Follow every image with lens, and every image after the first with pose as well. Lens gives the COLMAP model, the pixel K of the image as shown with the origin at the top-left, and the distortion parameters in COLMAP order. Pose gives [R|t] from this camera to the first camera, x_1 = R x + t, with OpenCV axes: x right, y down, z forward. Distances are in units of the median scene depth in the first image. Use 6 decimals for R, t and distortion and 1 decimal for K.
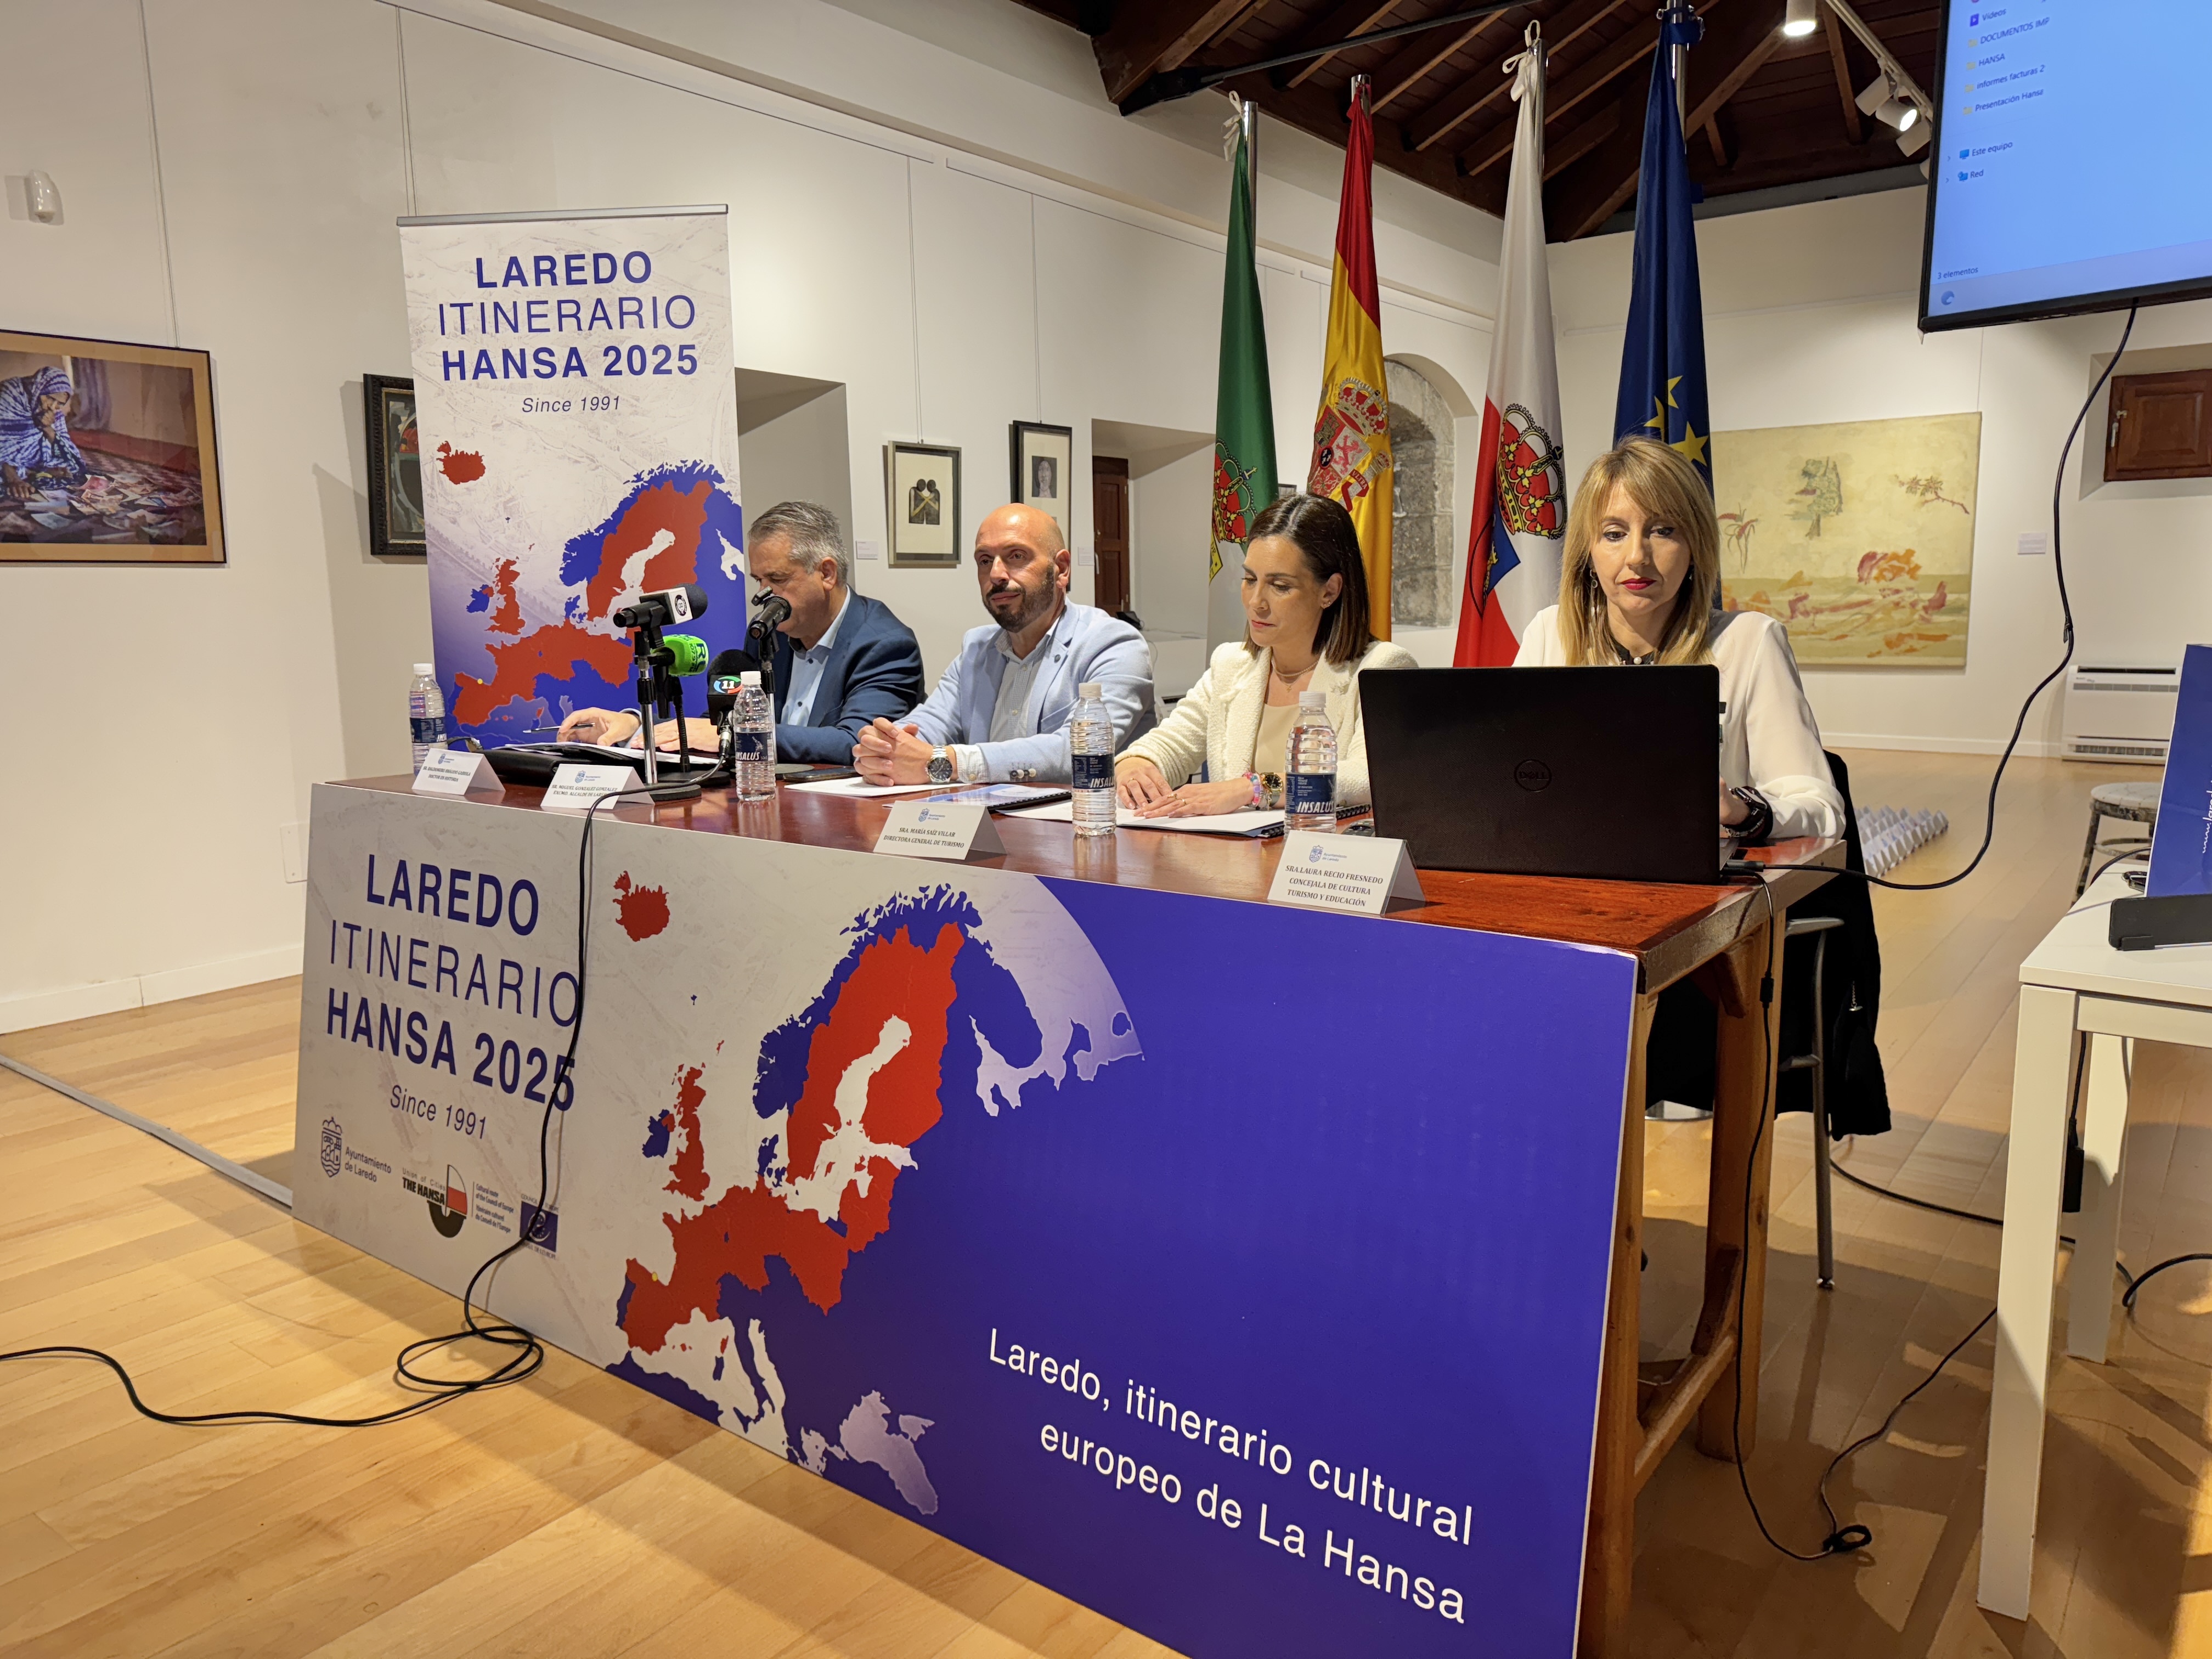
lens RADIAL K [[1585.1, 0, 1111.7], [0, 1585.1, 838.2], [0, 0, 1]] dist [0.012559, -0.005180]
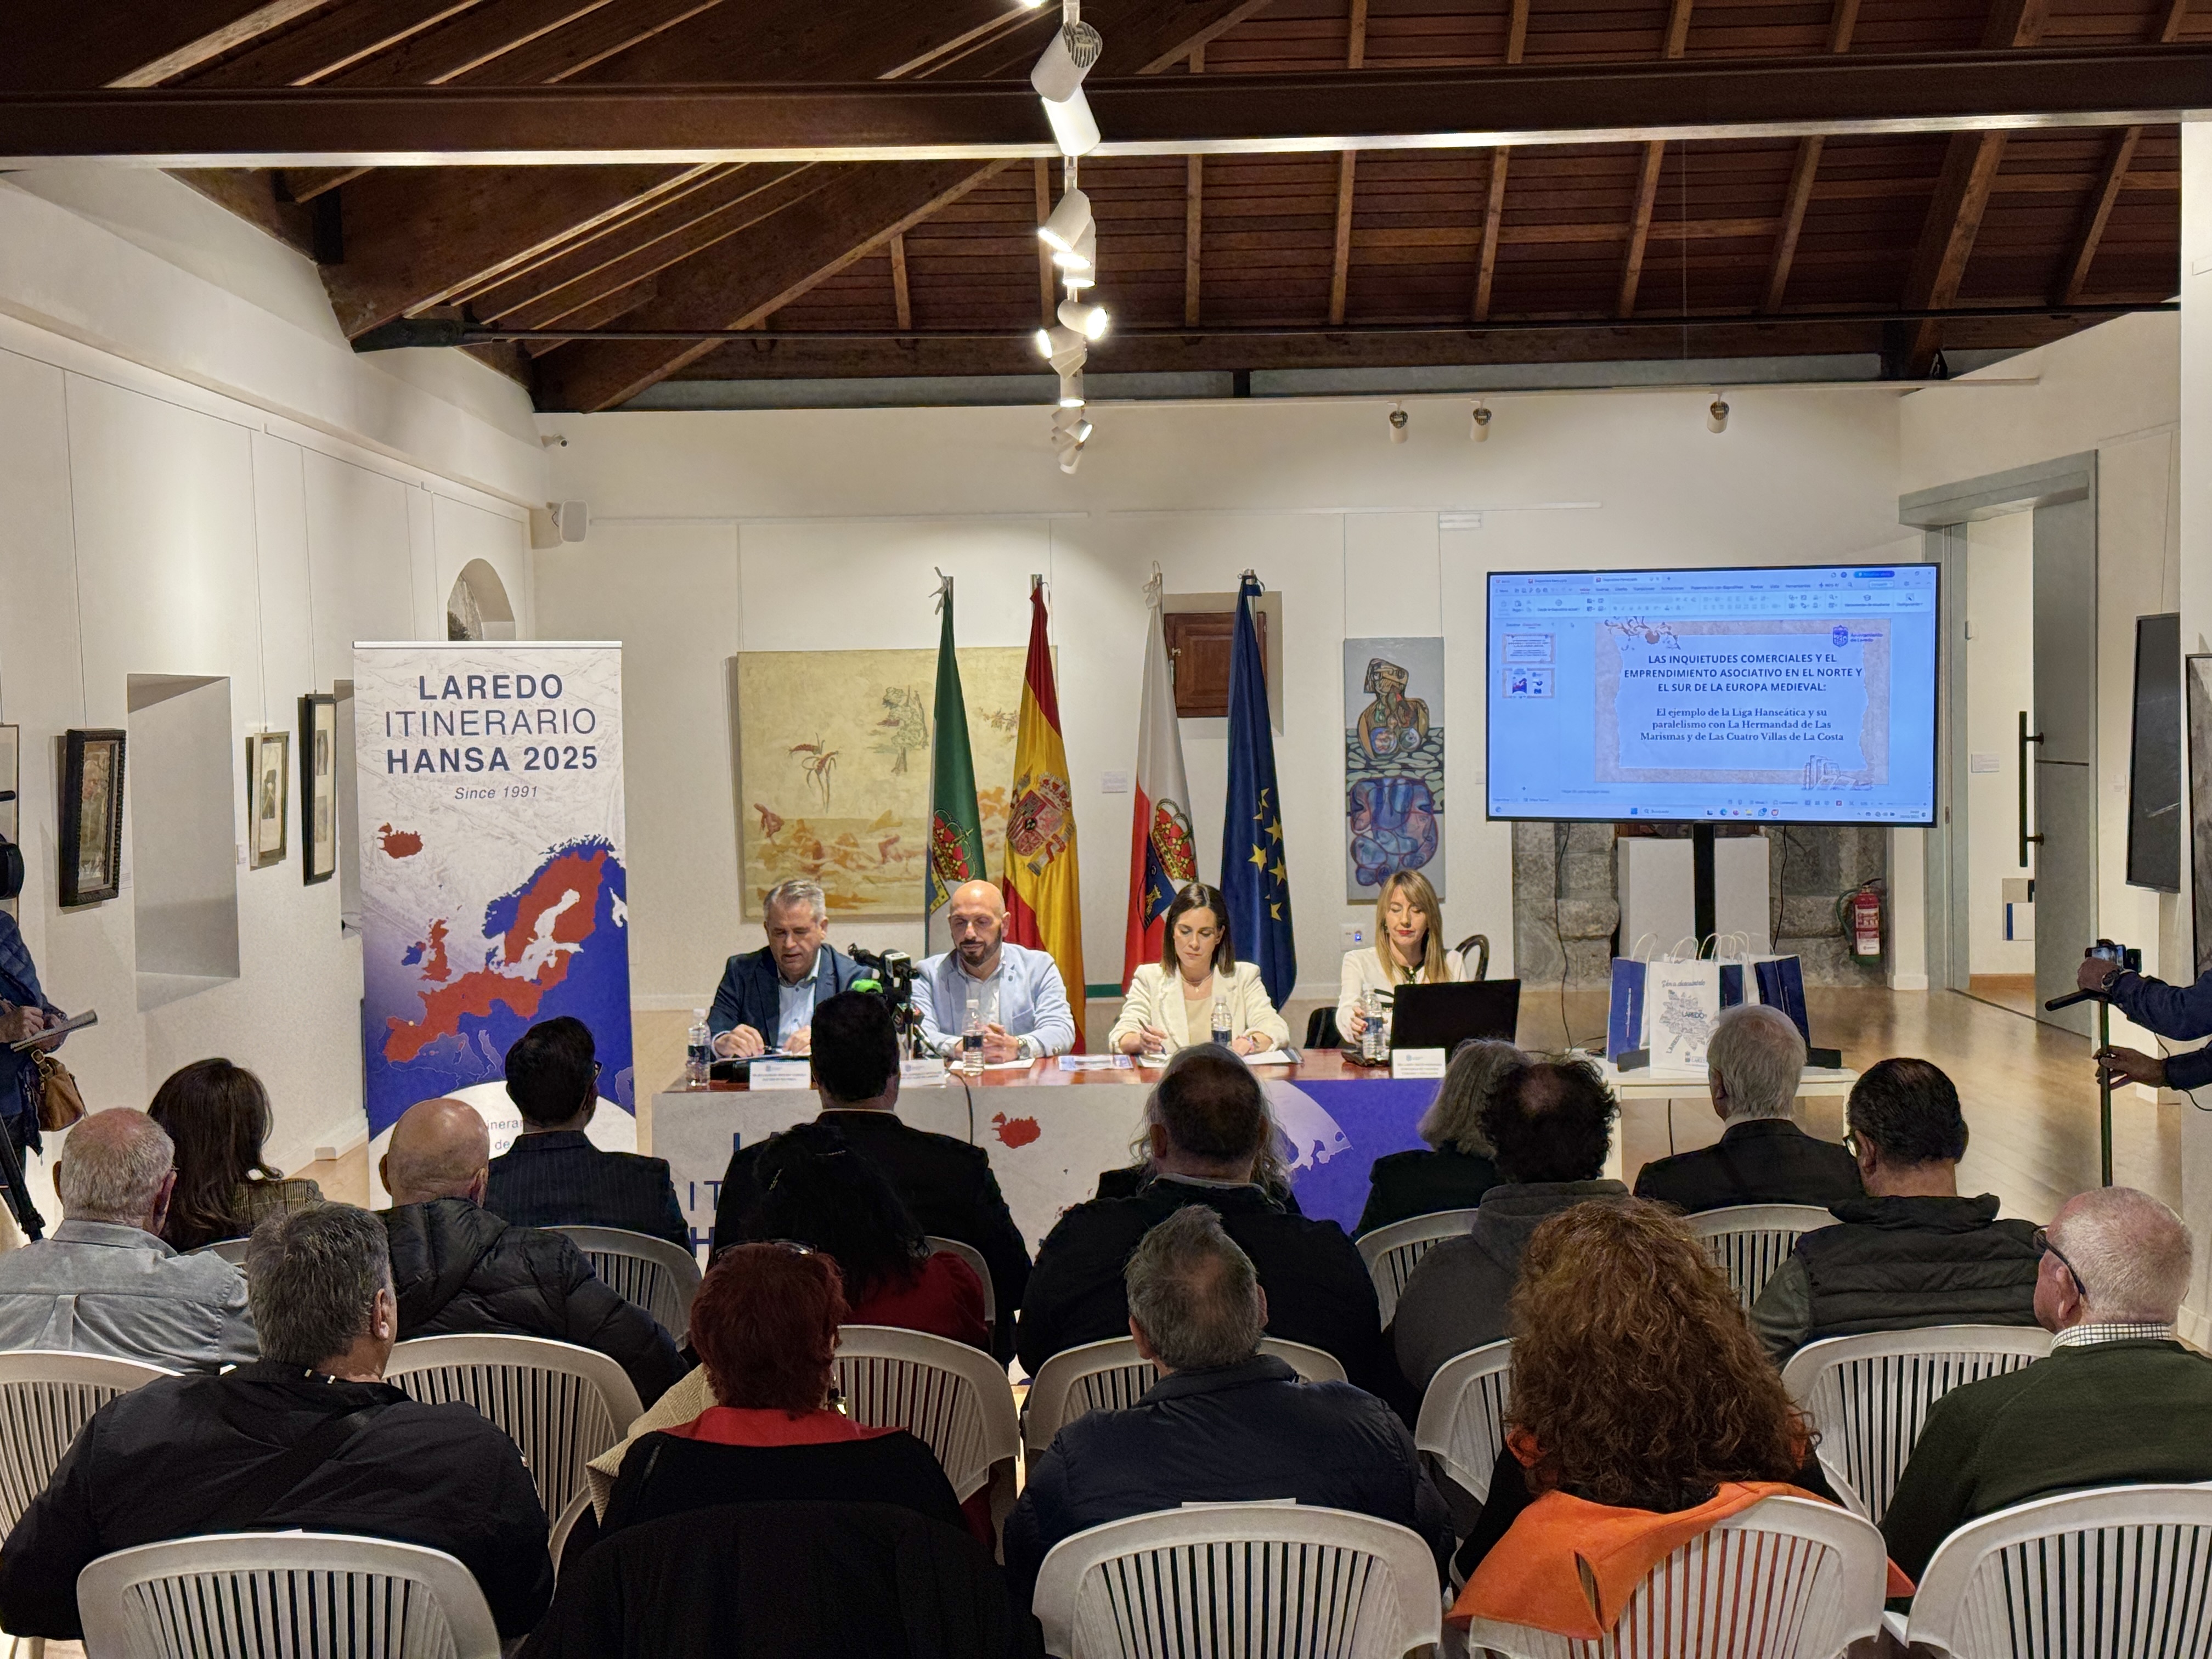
lens RADIAL K [[3086.3, 0, 1100.1], [0, 3086.3, 835.9], [0, 0, 1]] dist [0.195381, 0.000000]
pose [[0.792795, -0.029835, 0.608758, -1.429219], [0.102788, 0.991040, -0.085292, 0.012692], [-0.600759, 0.130192, 0.788758, -1.165901]]
